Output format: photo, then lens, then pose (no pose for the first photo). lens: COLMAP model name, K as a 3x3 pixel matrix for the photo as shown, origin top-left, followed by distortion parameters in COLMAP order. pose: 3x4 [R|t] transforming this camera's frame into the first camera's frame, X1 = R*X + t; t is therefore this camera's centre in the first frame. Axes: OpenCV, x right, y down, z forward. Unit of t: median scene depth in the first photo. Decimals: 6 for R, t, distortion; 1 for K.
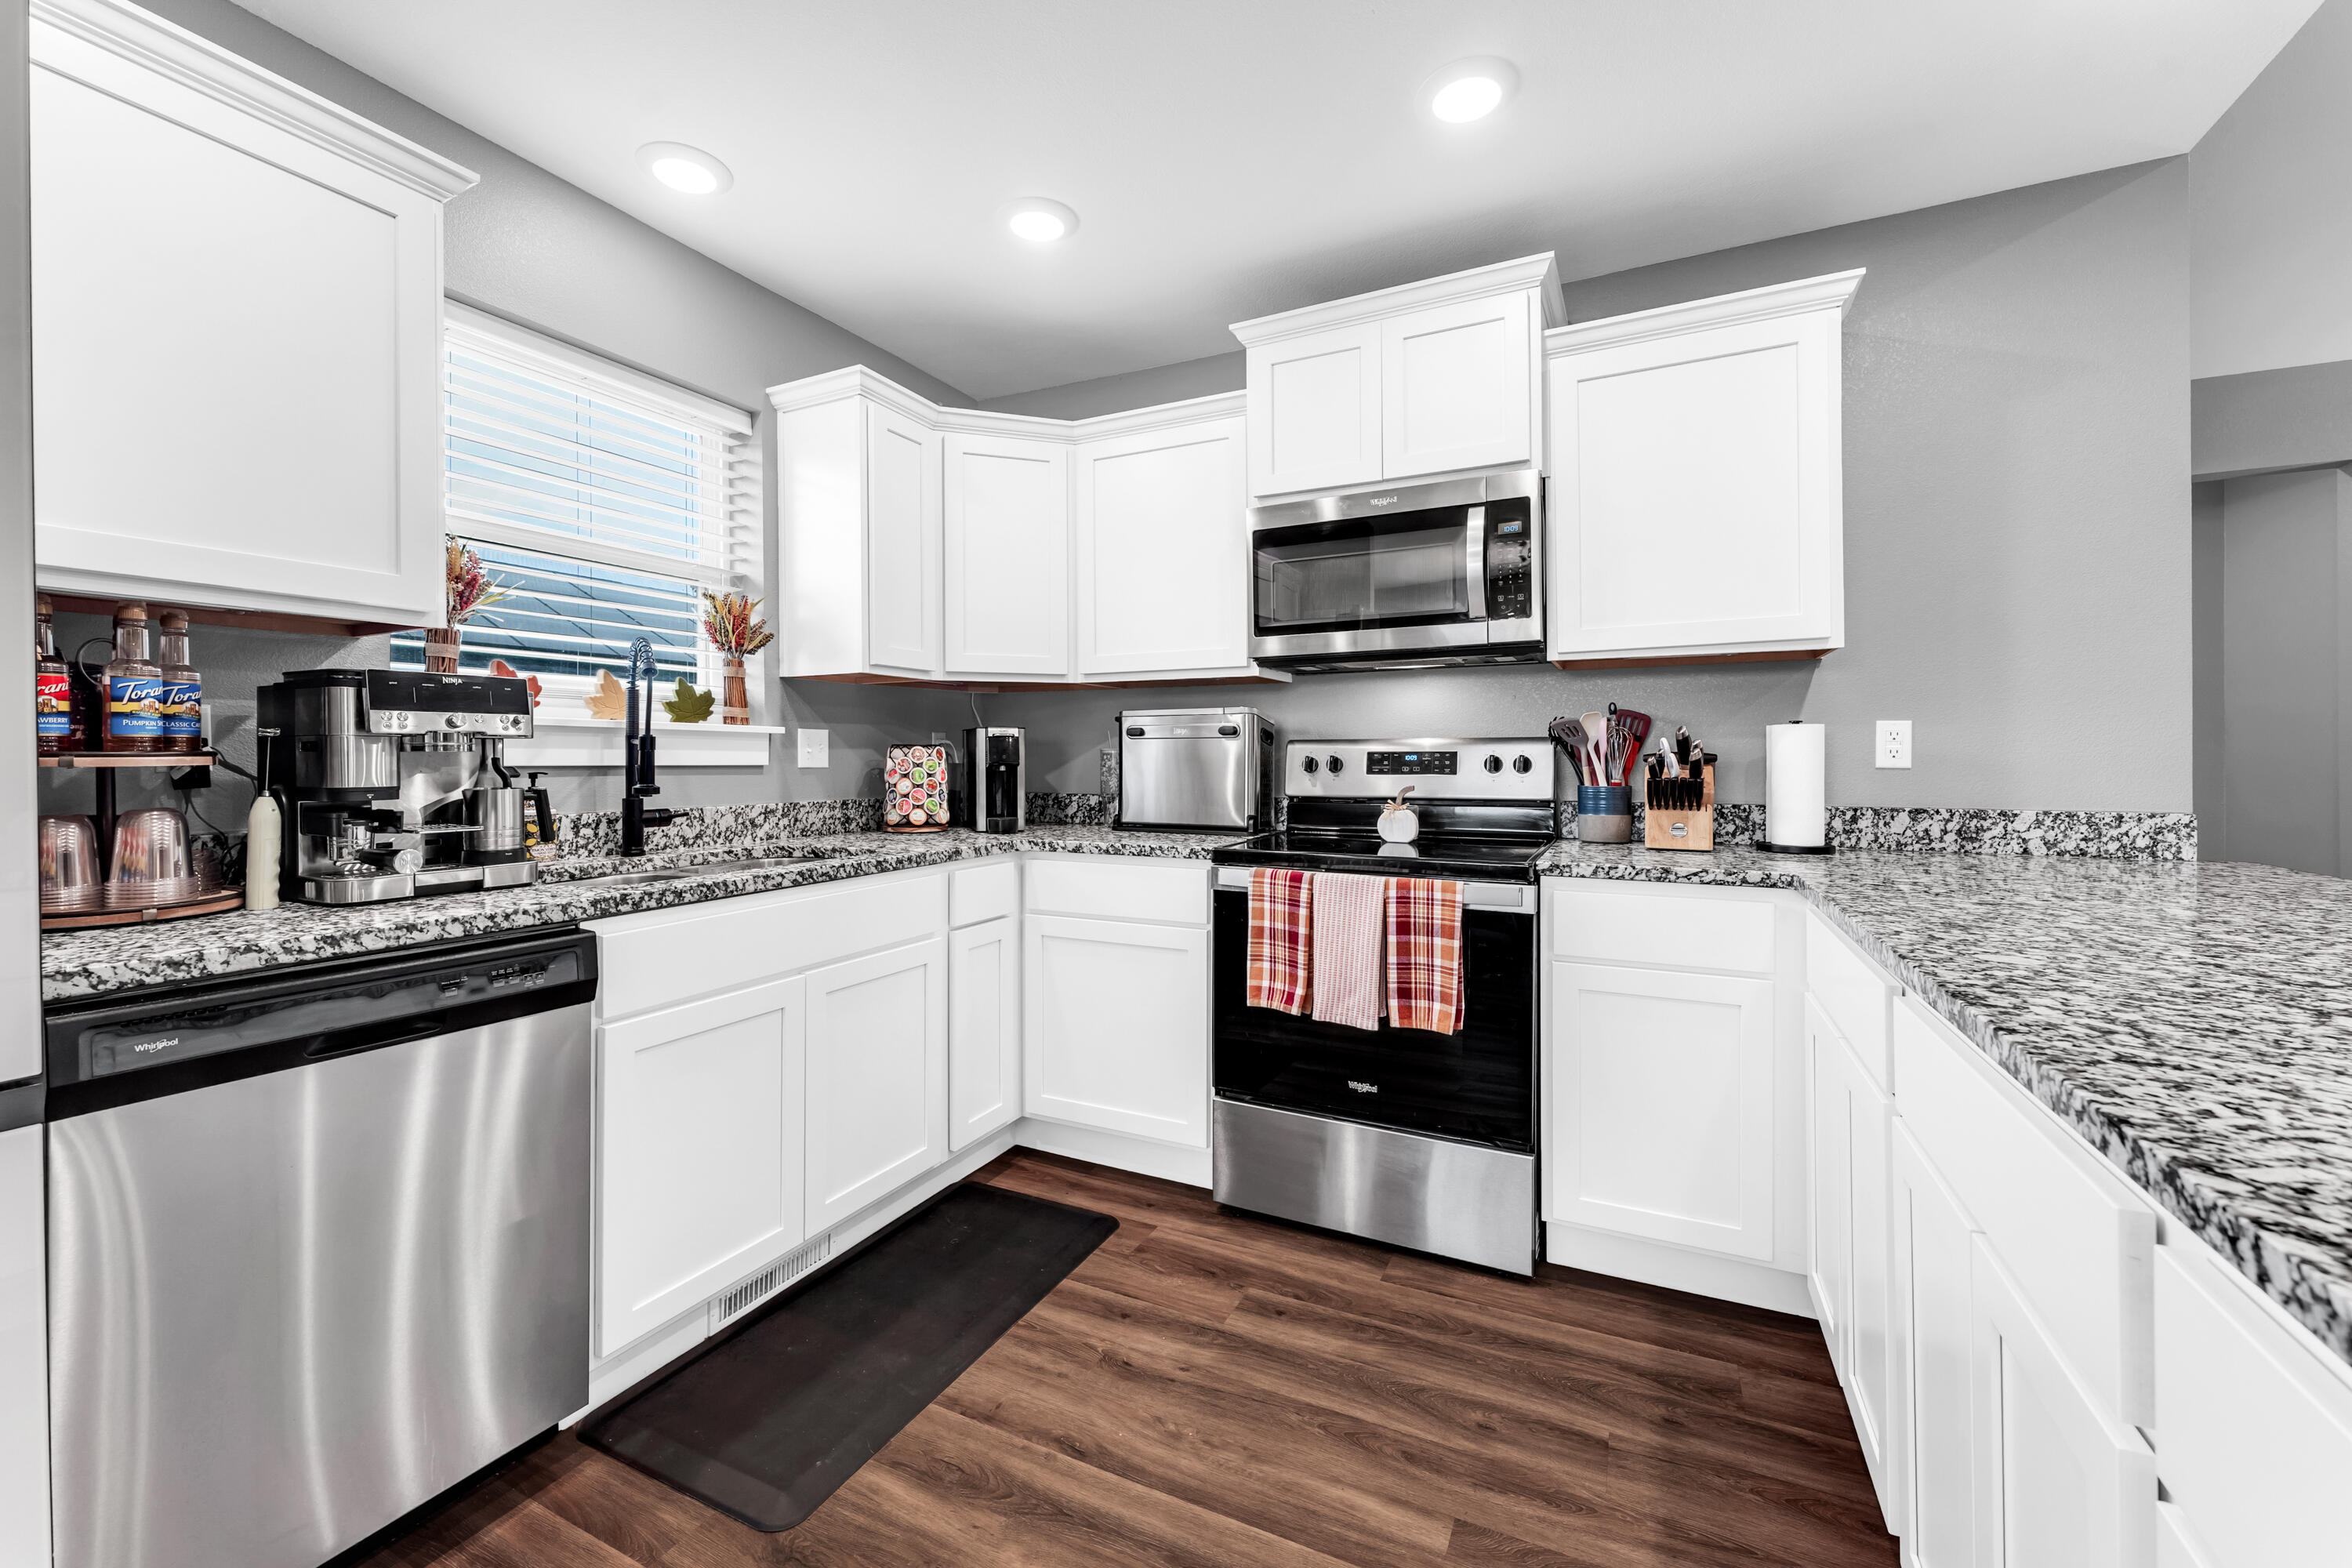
lens RADIAL K [[948.6, 0, 1165.1], [0, 948.6, 767.5], [0, 0, 1]] dist [-0.001589, -0.000567]
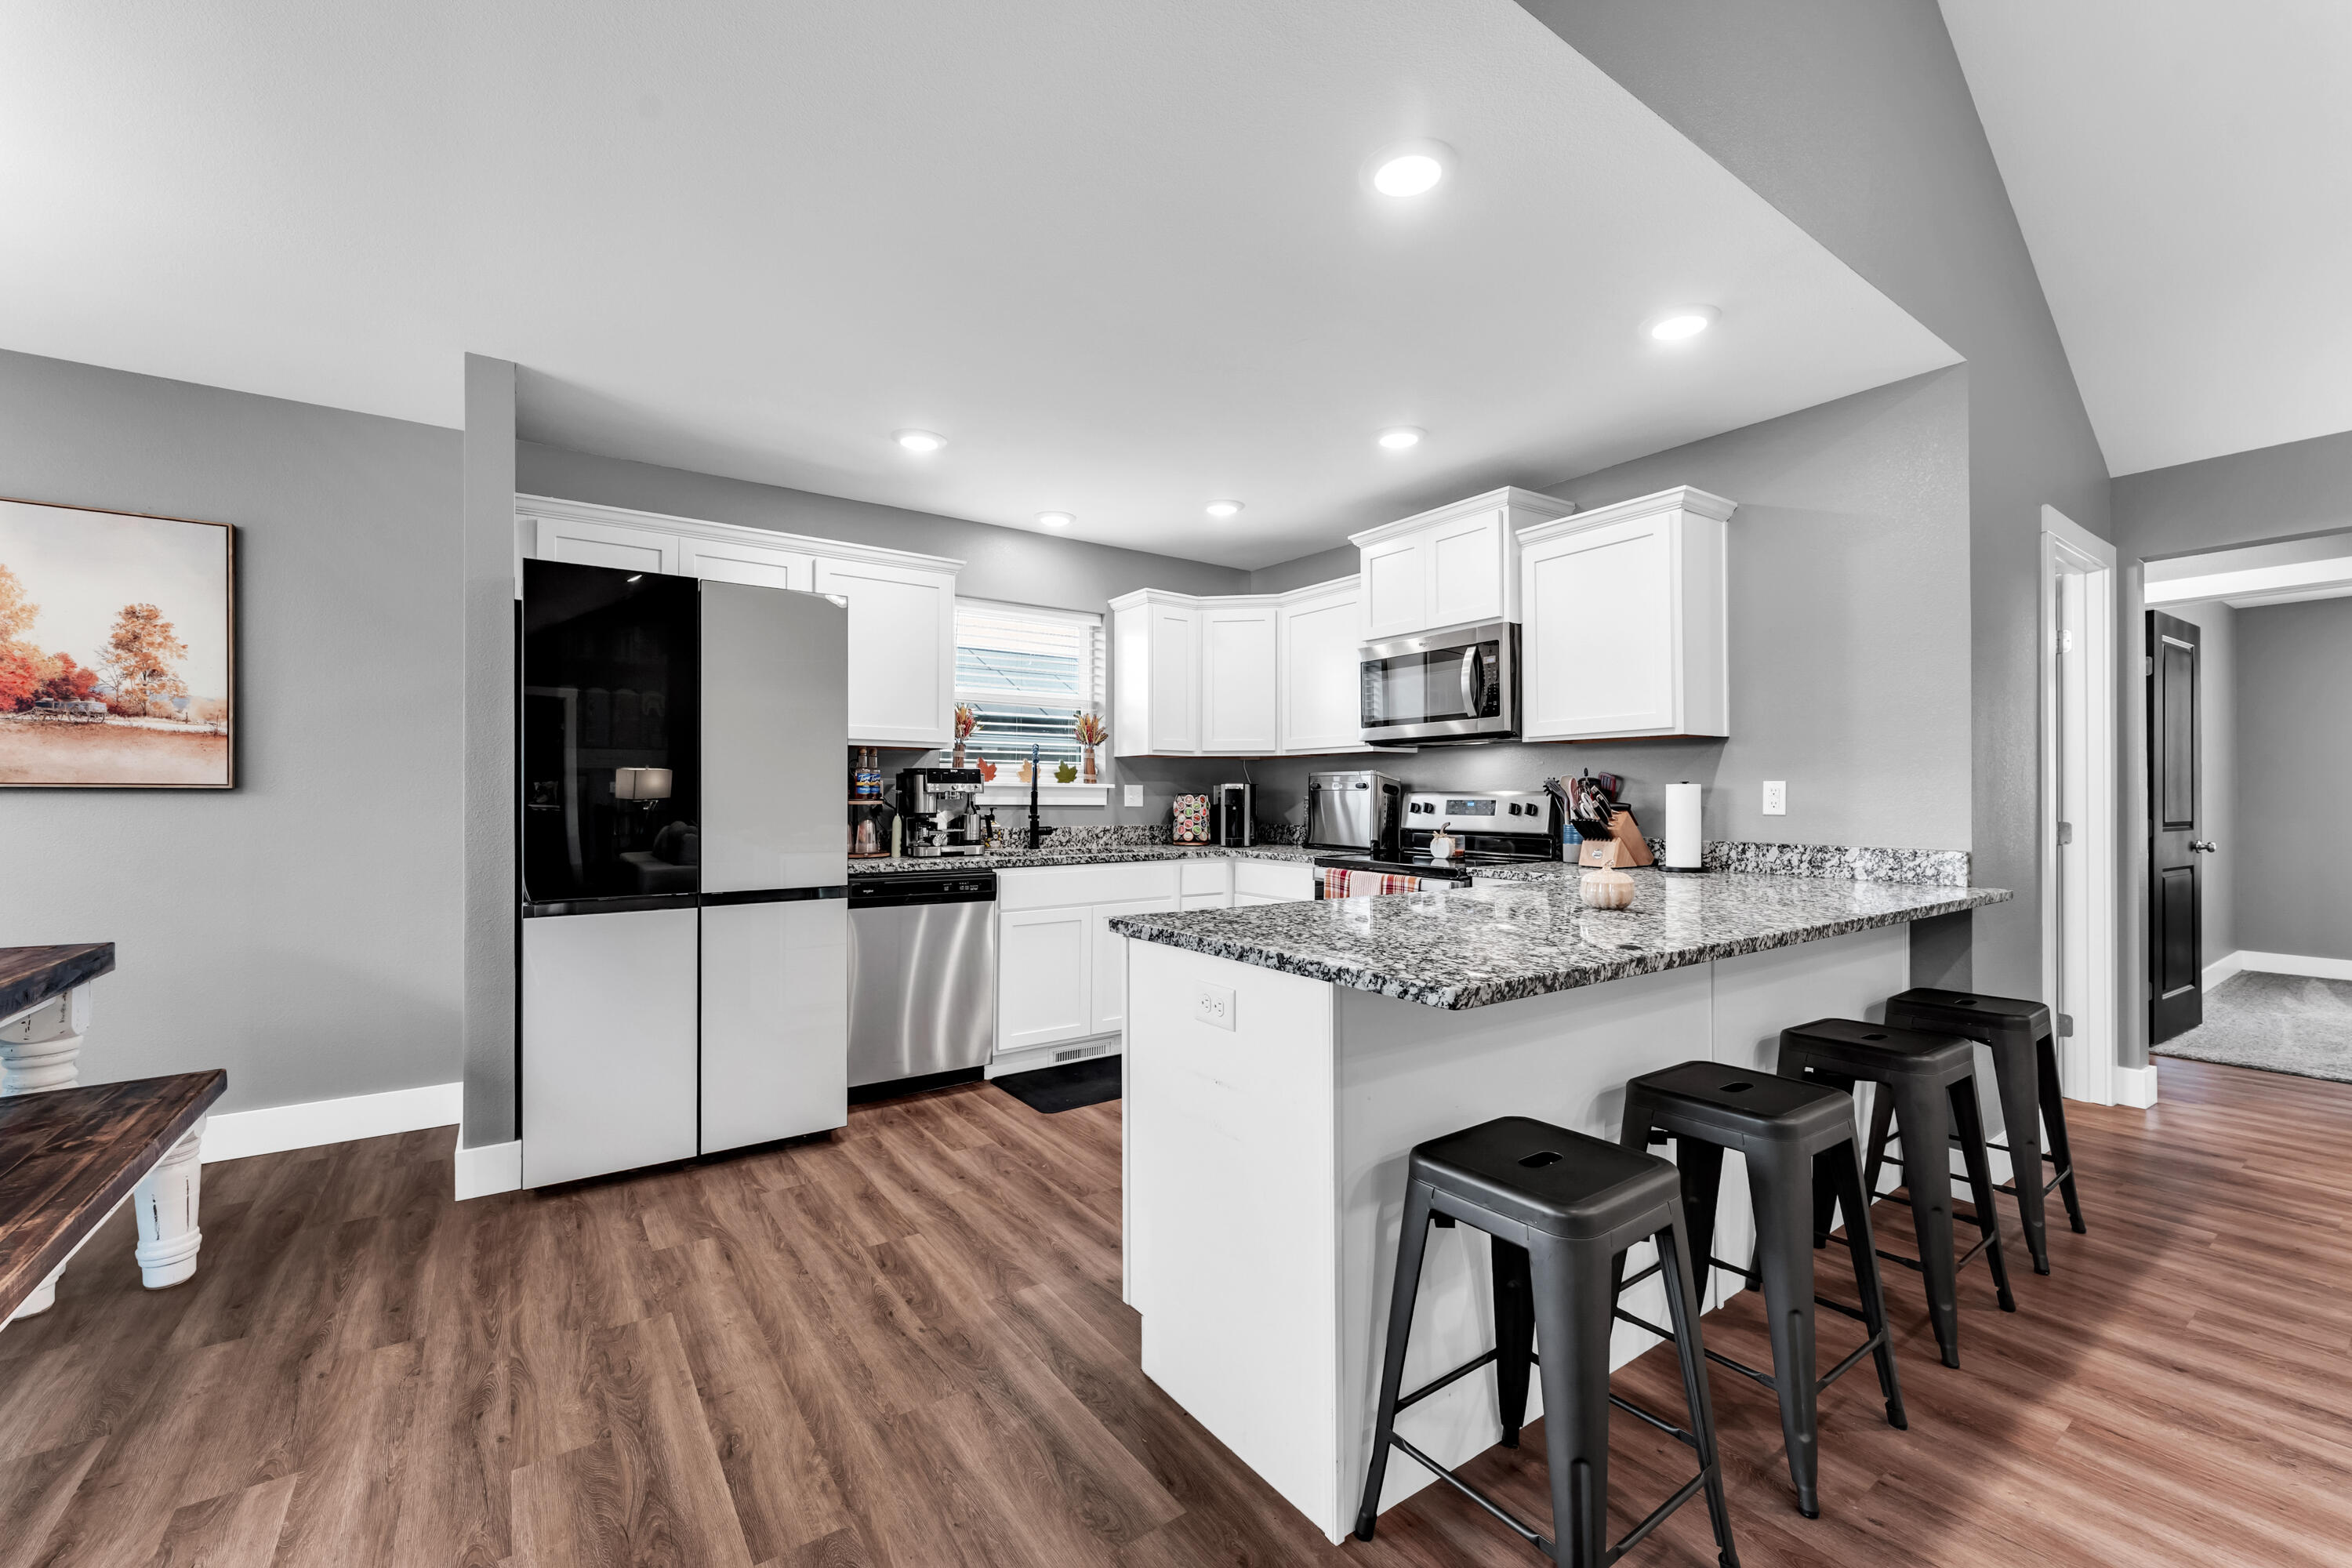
lens RADIAL K [[948.6, 0, 1173.2], [0, 948.6, 800.1], [0, 0, 1]] dist [-0.001589, -0.000567]
pose [[0.879339, 0.006696, -0.476149, 0.671860], [-0.010161, 0.999937, -0.004703, -0.005894], [0.476088, 0.008974, 0.879352, -0.655140]]
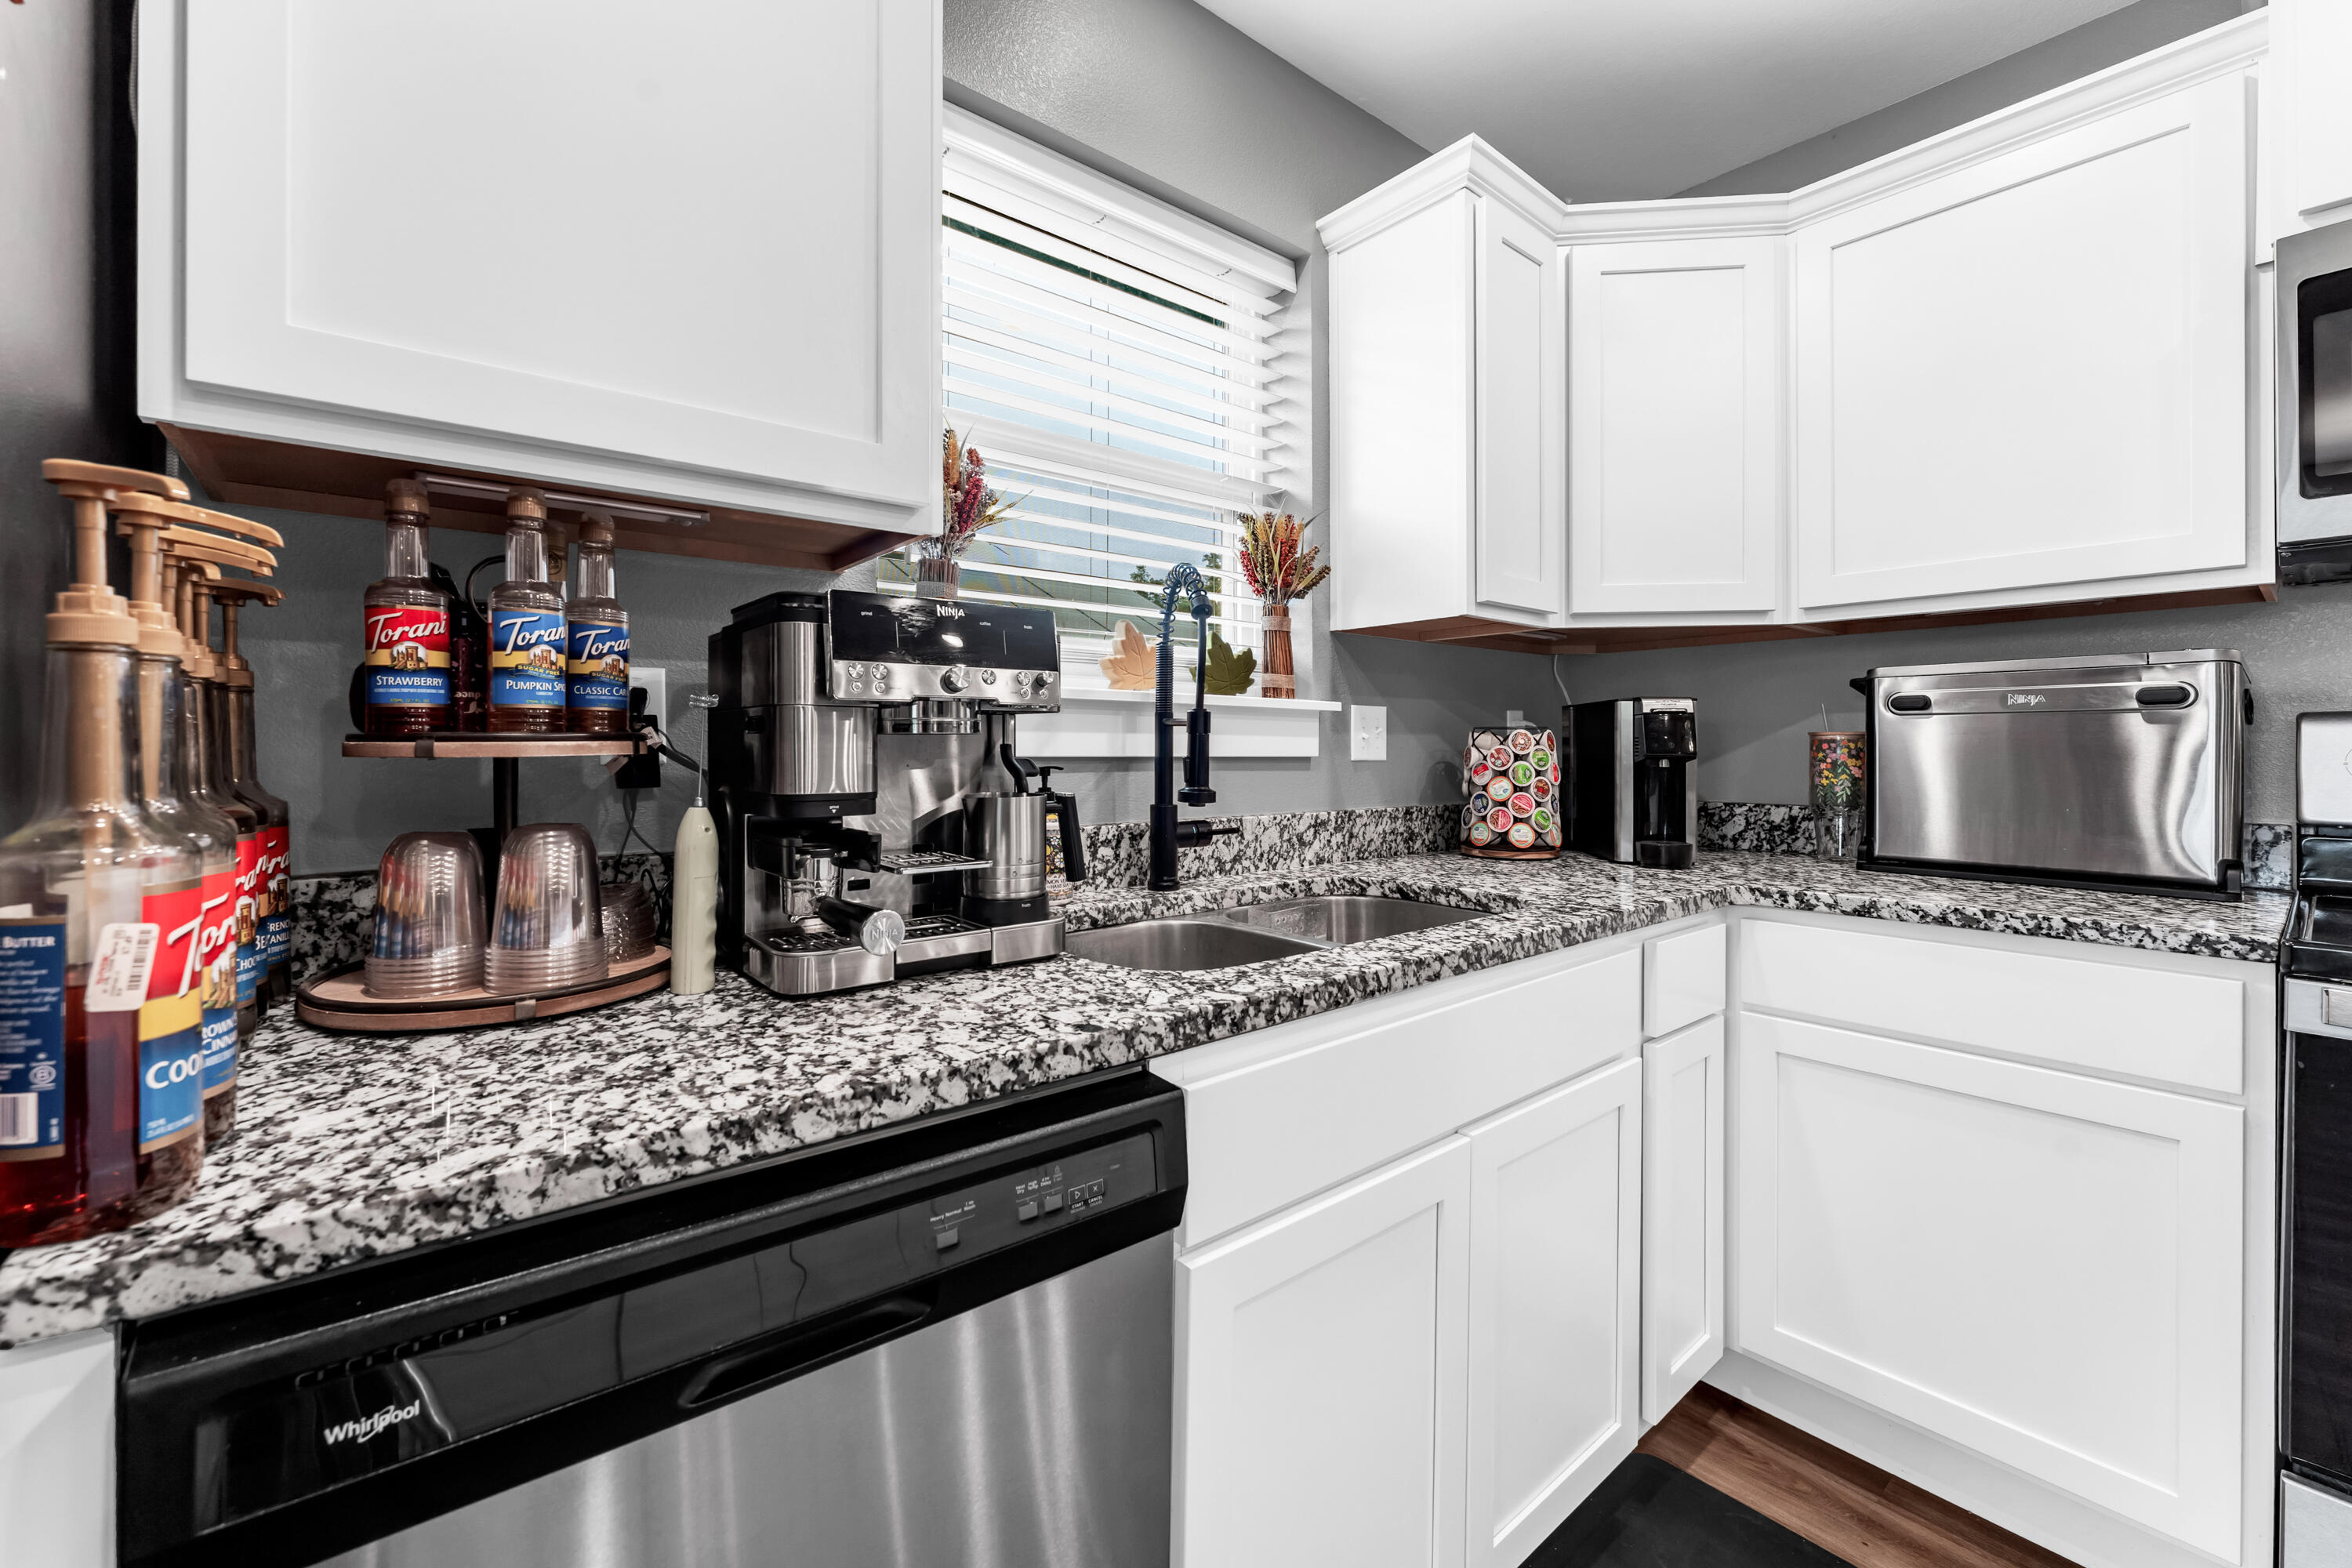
lens RADIAL K [[948.6, 0, 1157.0], [0, 948.6, 749.1], [0, 0, 1]] dist [-0.001589, -0.000567]
pose [[0.911637, 0.002212, -0.410990, -0.281508], [-0.005975, 0.999951, -0.007870, -0.002192], [0.410952, 0.009630, 0.911606, 0.369613]]
